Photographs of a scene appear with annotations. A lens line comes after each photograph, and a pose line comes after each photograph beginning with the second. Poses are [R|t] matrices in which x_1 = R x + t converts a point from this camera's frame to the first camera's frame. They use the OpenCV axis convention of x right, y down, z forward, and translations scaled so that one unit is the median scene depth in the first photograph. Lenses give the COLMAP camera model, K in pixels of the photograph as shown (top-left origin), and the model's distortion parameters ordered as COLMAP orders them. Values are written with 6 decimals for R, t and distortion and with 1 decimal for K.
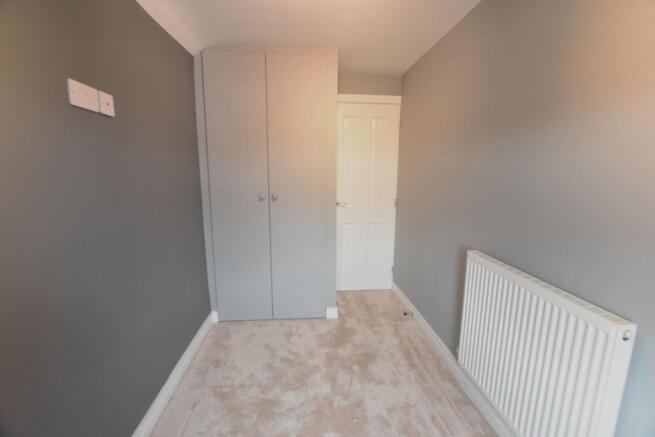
lens RADIAL K [[295.8, 0, 329.3], [0, 295.8, 221.6], [0, 0, 1]] dist [-0.002829, -0.000192]
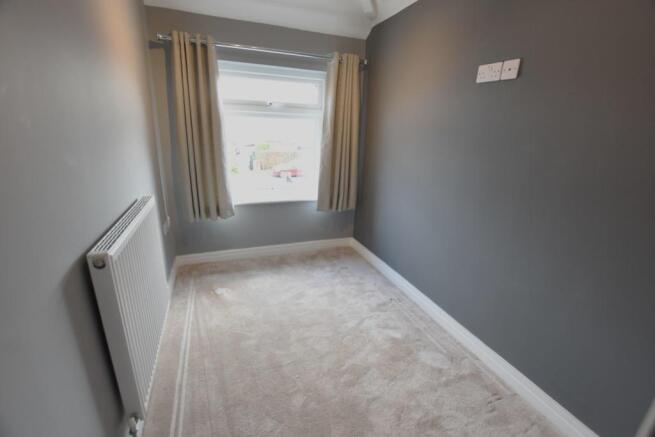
lens RADIAL K [[295.8, 0, 329.3], [0, 295.8, 221.6], [0, 0, 1]] dist [-0.002829, -0.000192]
pose [[-0.964066, 0.041262, -0.262440, 0.320767], [-0.092763, 0.873403, 0.478081, -0.381120], [0.248943, 0.485247, -0.838191, 2.231356]]
